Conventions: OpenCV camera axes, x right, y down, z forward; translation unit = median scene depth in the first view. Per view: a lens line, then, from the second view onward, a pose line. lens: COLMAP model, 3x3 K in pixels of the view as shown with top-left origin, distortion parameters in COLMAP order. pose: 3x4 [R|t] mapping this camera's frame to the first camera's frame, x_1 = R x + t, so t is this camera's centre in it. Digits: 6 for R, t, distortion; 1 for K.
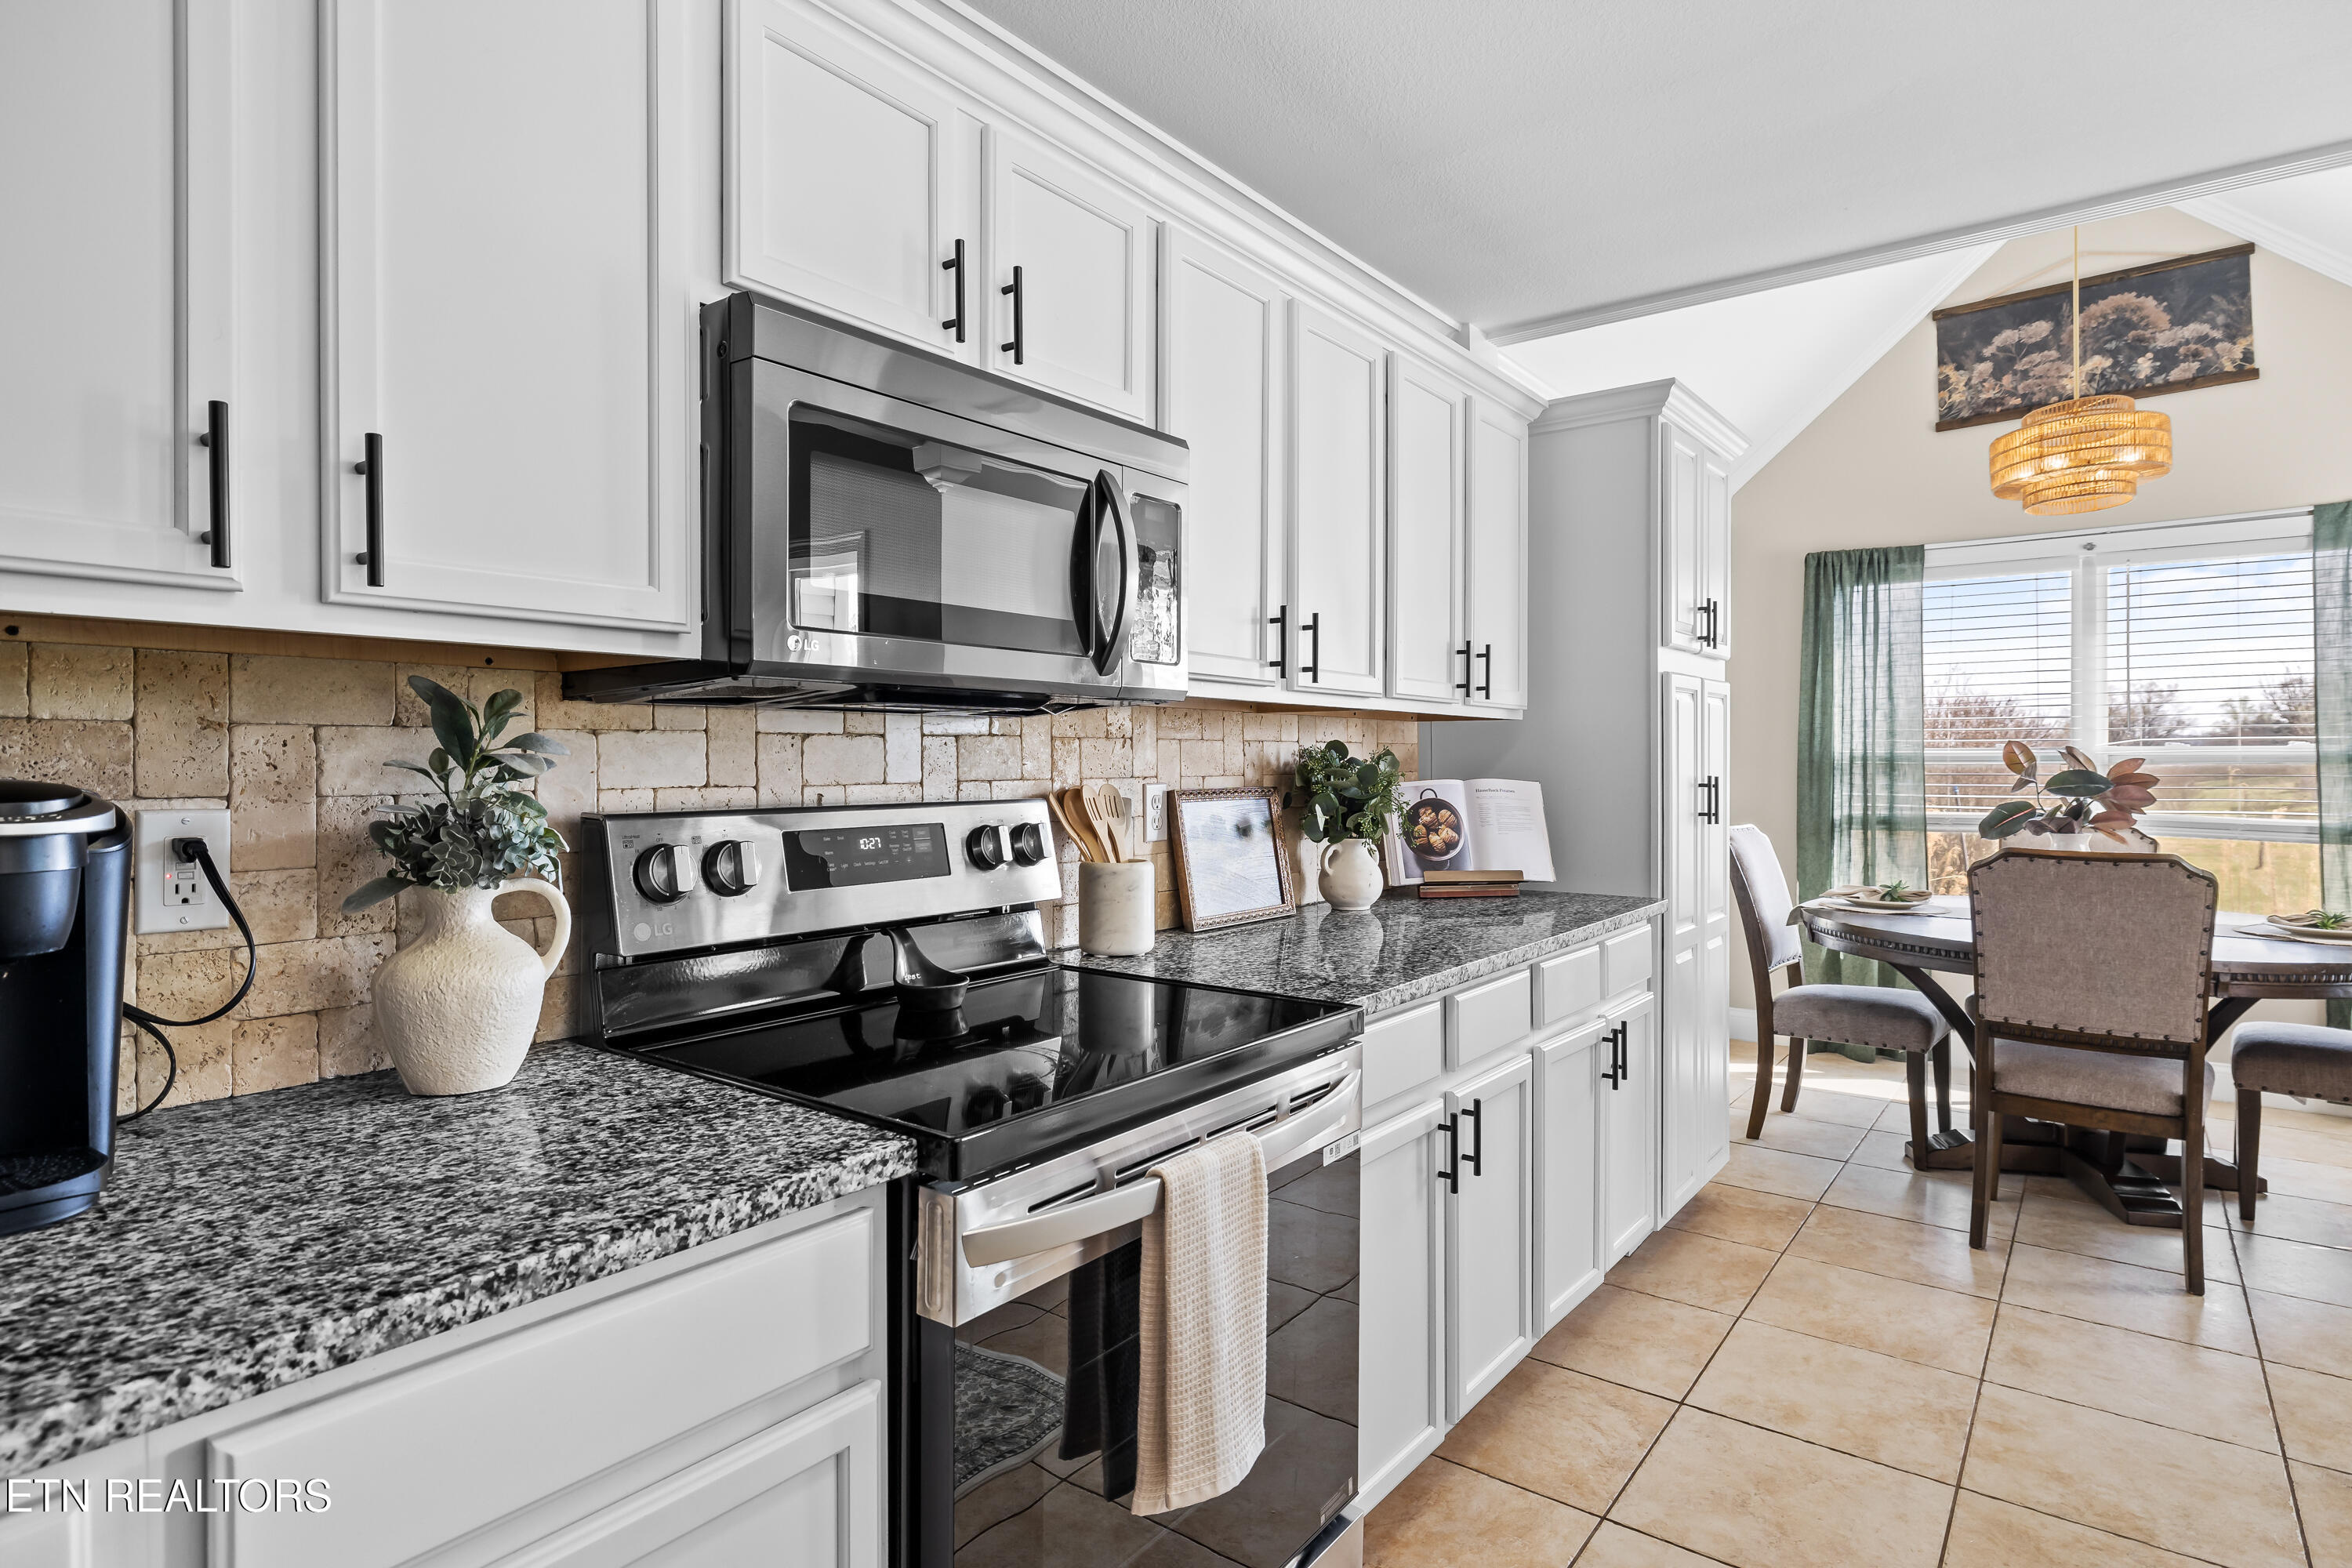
lens RADIAL K [[1236.0, 0, 1177.8], [0, 1236.0, 766.6], [0, 0, 1]] dist [-0.002559, 0.000067]
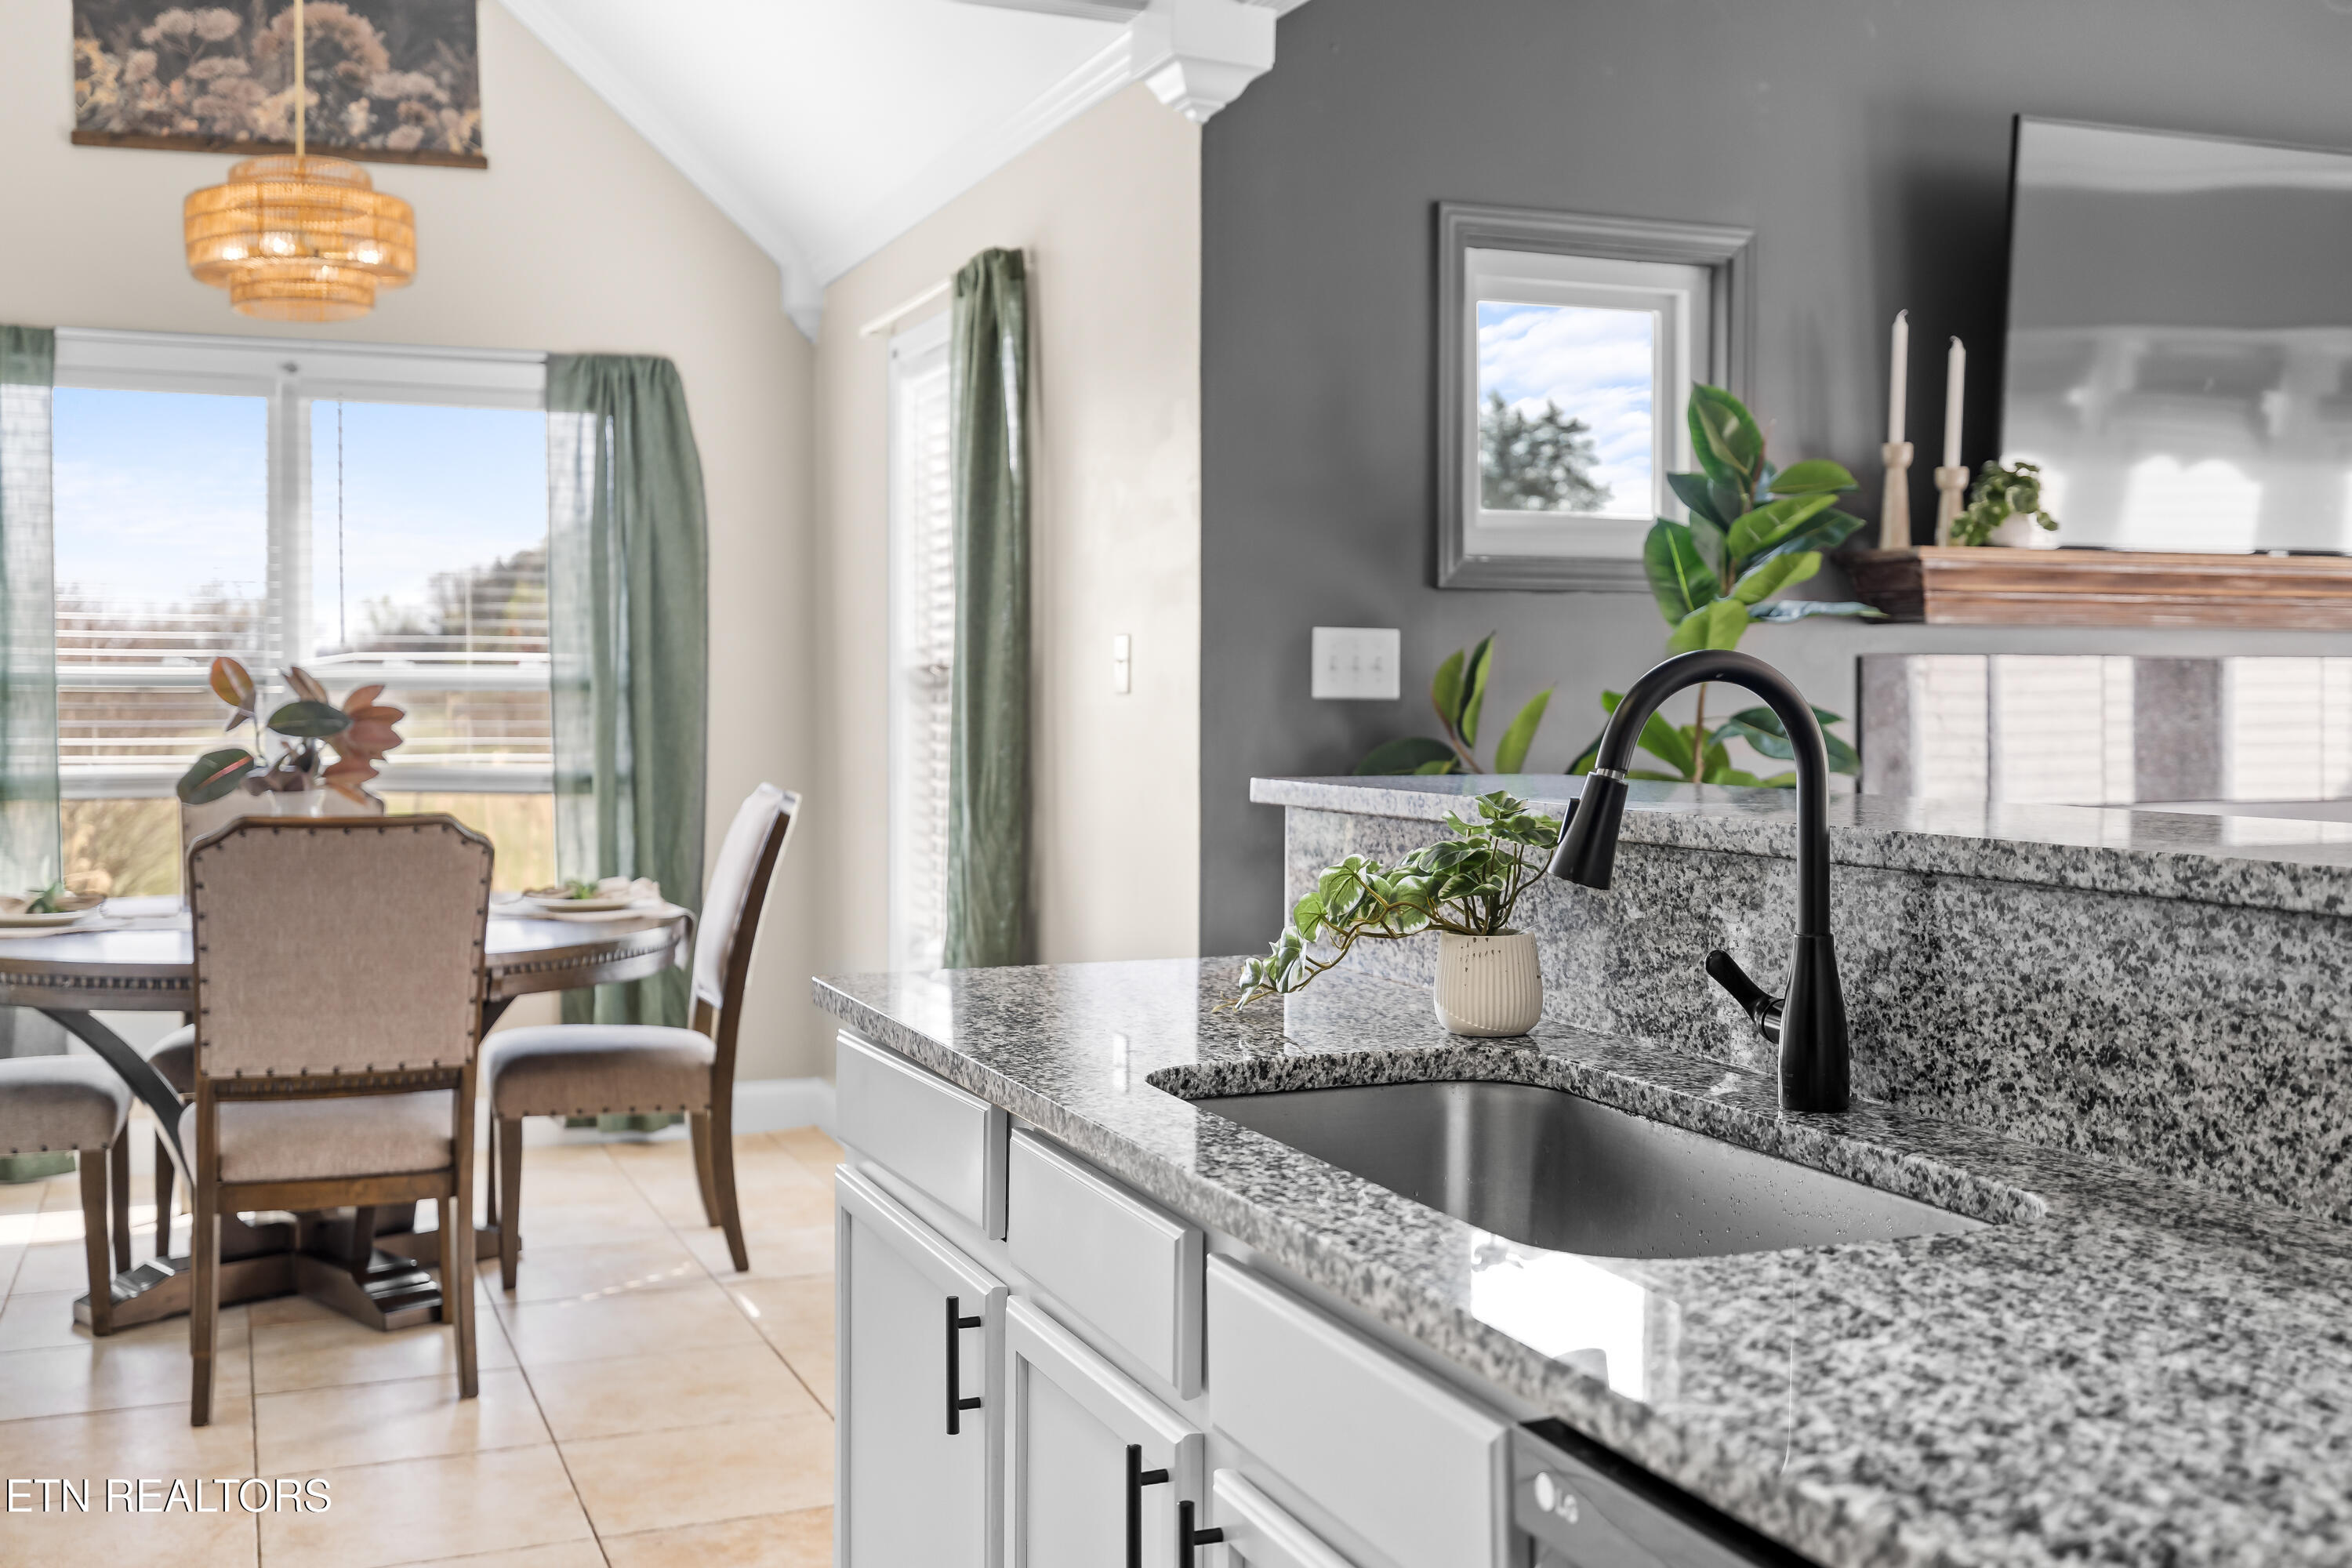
lens RADIAL K [[2255.0, 0, 1173.0], [0, 2255.0, 745.8], [0, 0, 1]] dist [0.009456, -0.010293]
pose [[0.499324, -0.017291, 0.866243, -0.096561], [-0.002197, 0.999772, 0.021222, 0.000496], [-0.866412, -0.012500, 0.499173, -0.035463]]
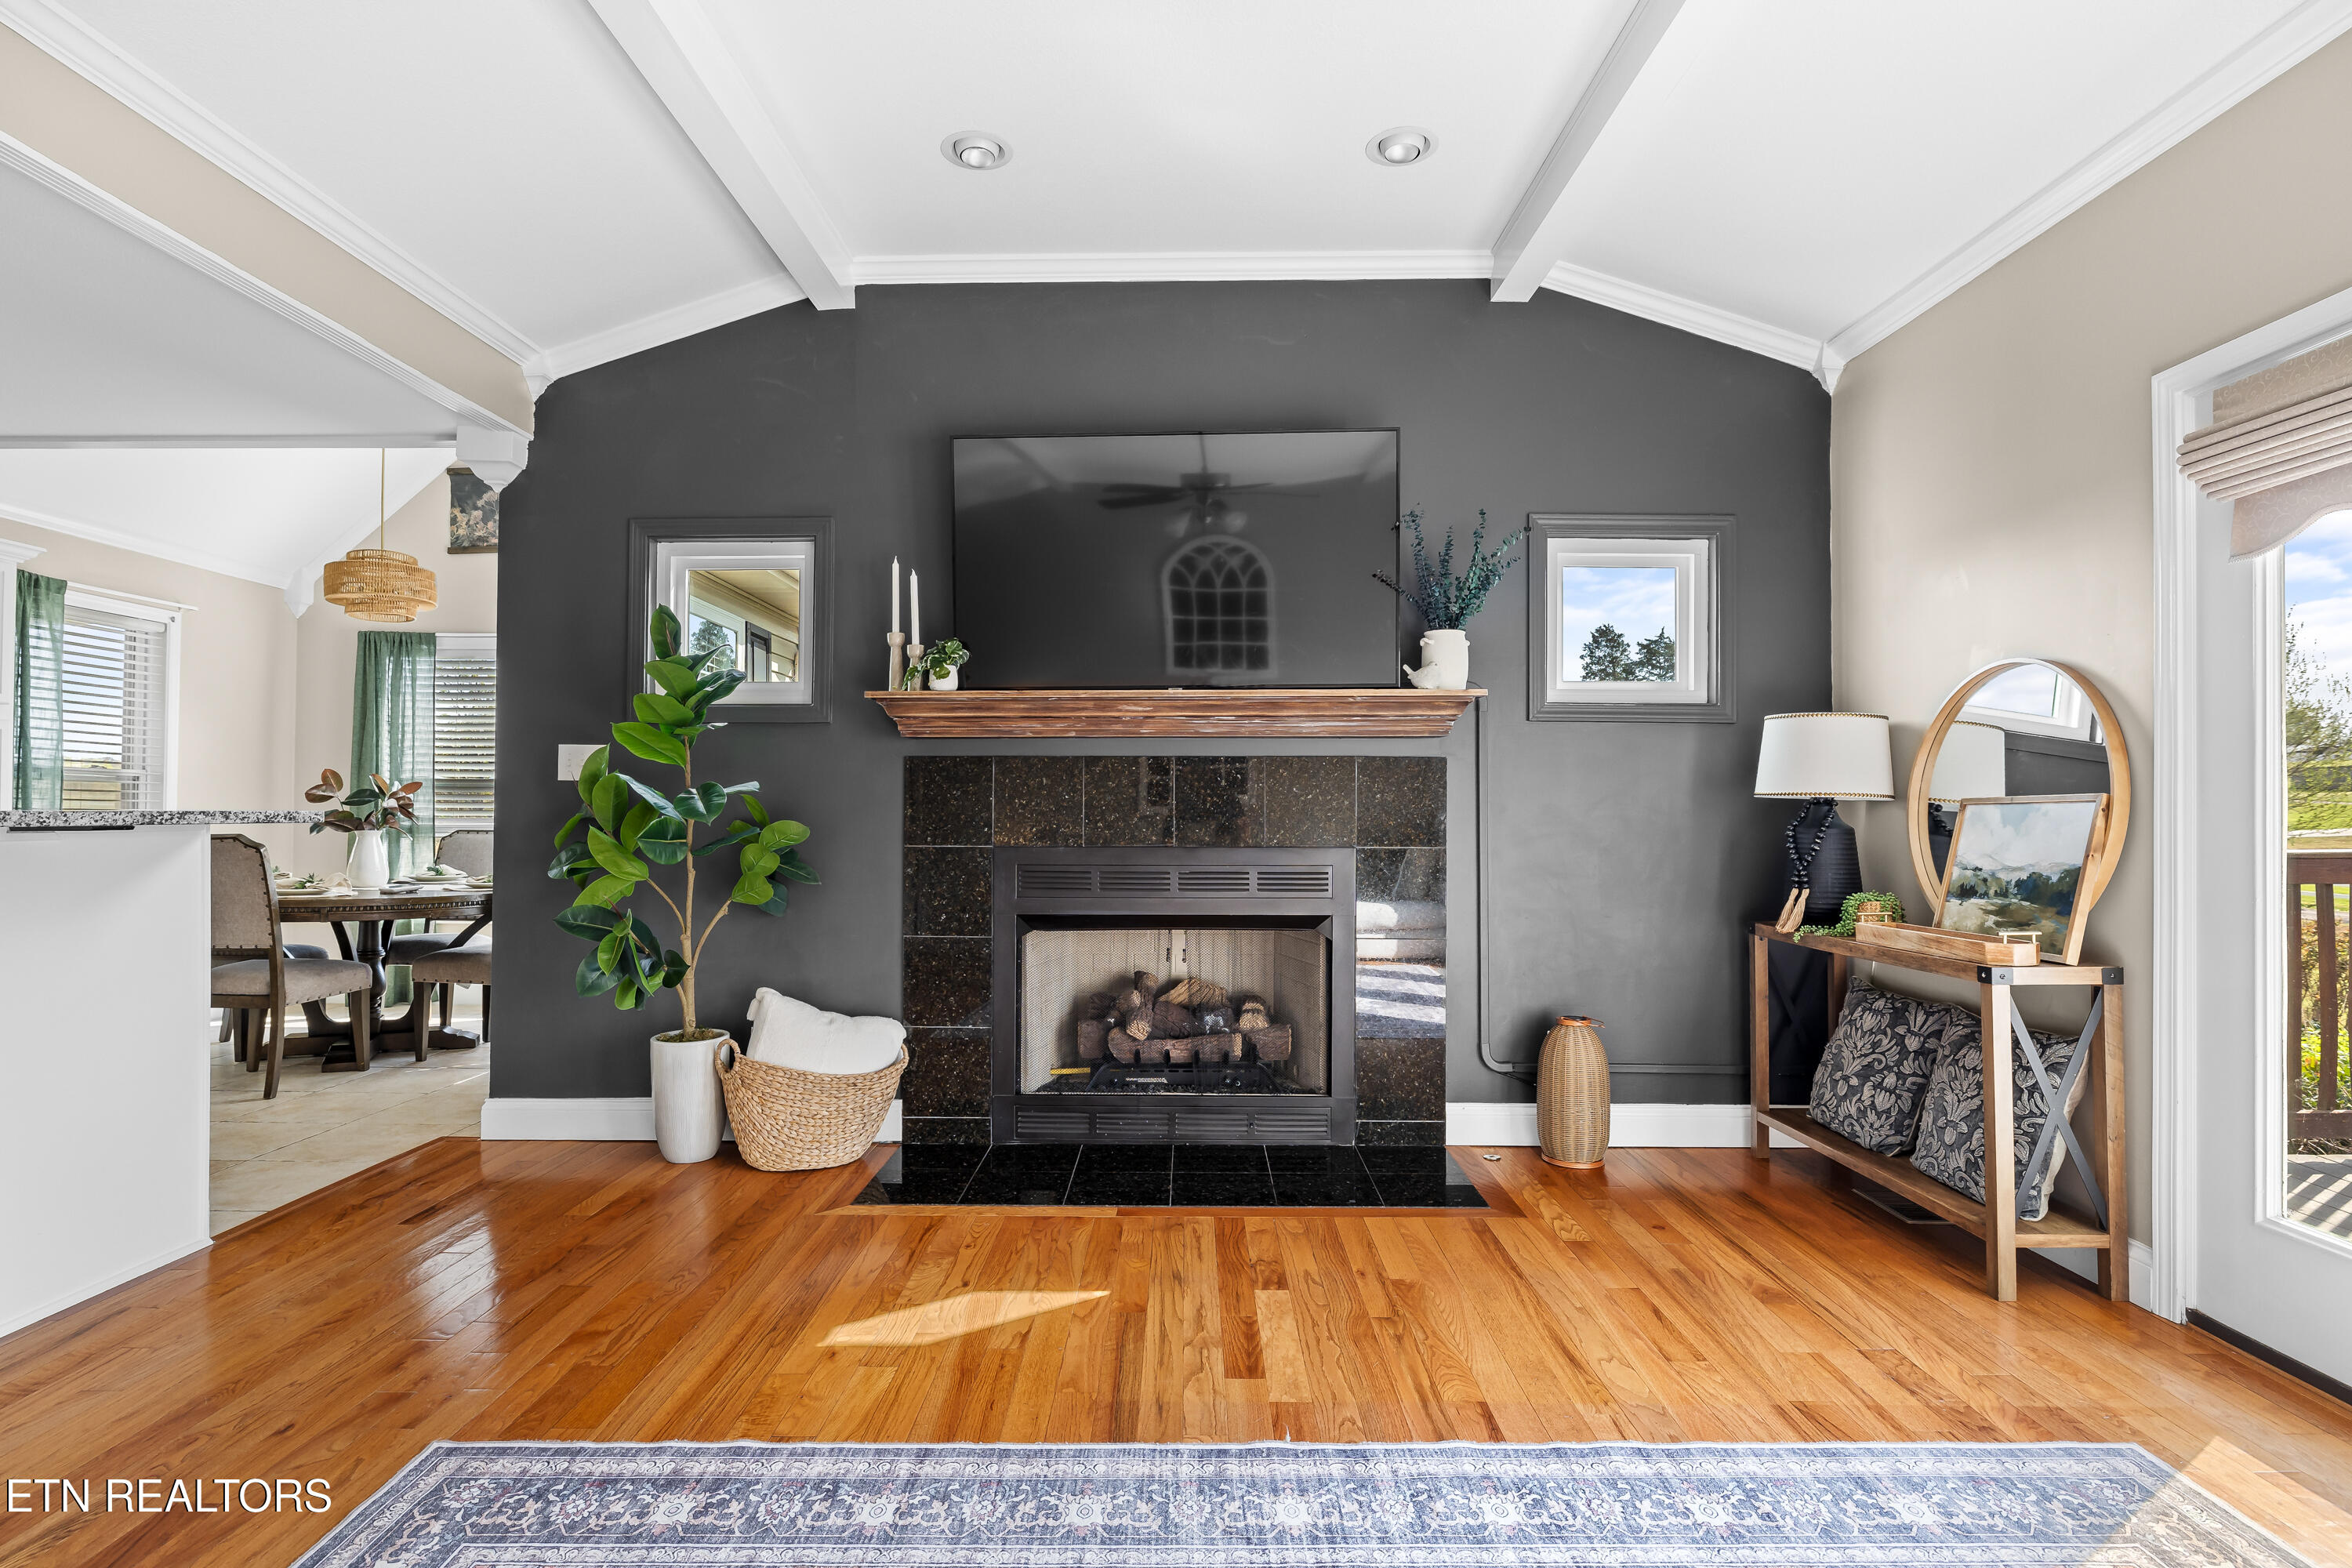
lens RADIAL K [[1177.0, 0, 1168.4], [0, 1177.0, 803.8], [0, 0, 1]] dist [-0.006444, -0.000170]
pose [[0.802922, 0.007792, 0.596033, 0.540550], [-0.004139, 0.999963, -0.007496, 0.023039], [-0.596070, 0.003552, 0.802925, -0.636156]]
